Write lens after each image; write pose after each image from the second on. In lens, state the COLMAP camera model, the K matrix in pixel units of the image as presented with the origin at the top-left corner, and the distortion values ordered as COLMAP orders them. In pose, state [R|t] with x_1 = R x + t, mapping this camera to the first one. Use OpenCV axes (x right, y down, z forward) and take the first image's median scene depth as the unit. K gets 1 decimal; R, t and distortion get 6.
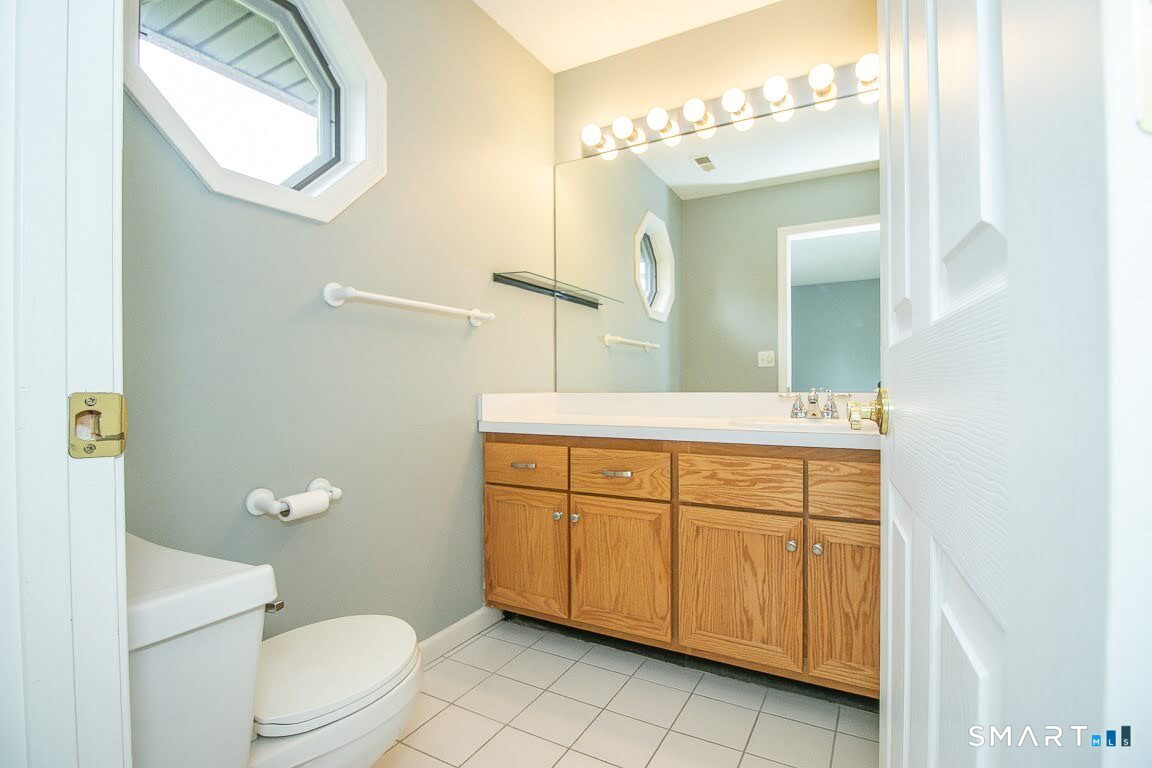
lens RADIAL K [[540.2, 0, 574.7], [0, 540.2, 379.1], [0, 0, 1]] dist [0.000930, -0.000114]
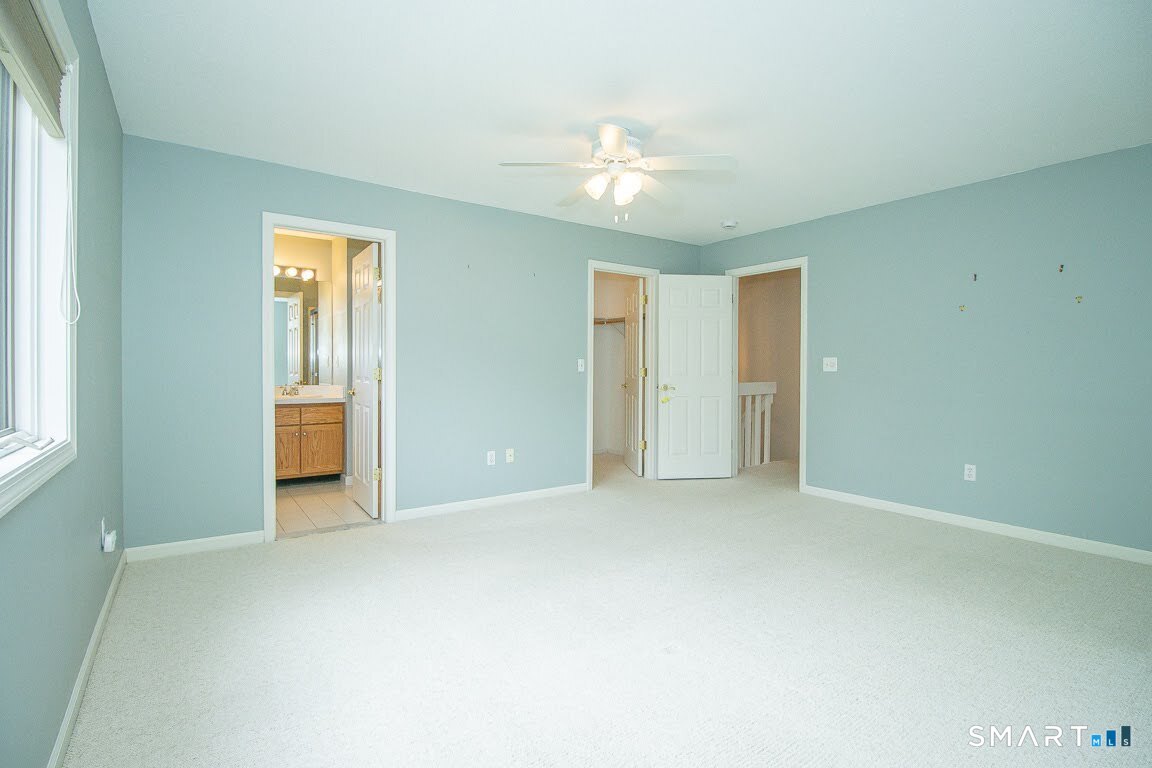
lens RADIAL K [[540.2, 0, 577.7], [0, 540.2, 379.1], [0, 0, 1]] dist [0.000930, -0.000114]
pose [[0.411583, -0.002917, 0.911368, -1.404147], [-0.003510, 0.999982, 0.004786, -0.033258], [-0.911366, -0.005168, 0.411566, -1.411187]]
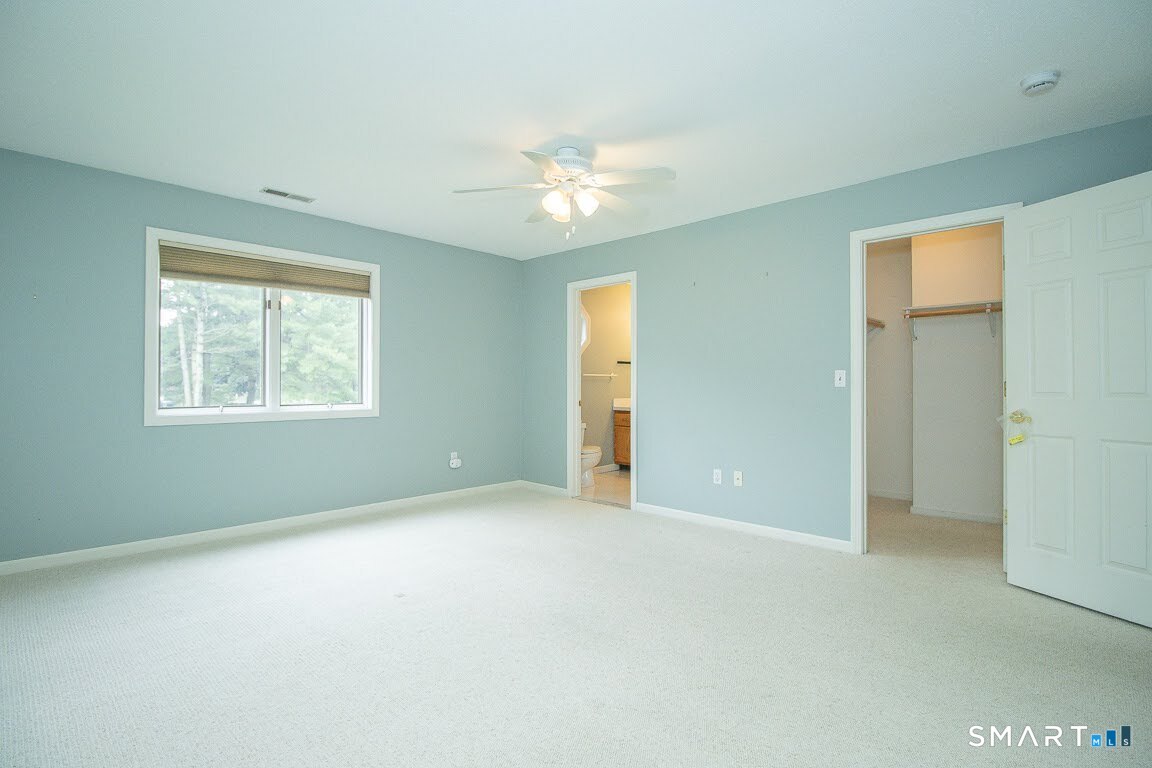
lens RADIAL K [[540.2, 0, 579.9], [0, 540.2, 383.0], [0, 0, 1]] dist [0.000930, -0.000114]
pose [[0.971347, 0.008925, -0.237497, 0.430802], [-0.010920, 0.999915, -0.007088, -0.047097], [0.237414, 0.009478, 0.971362, -2.373614]]
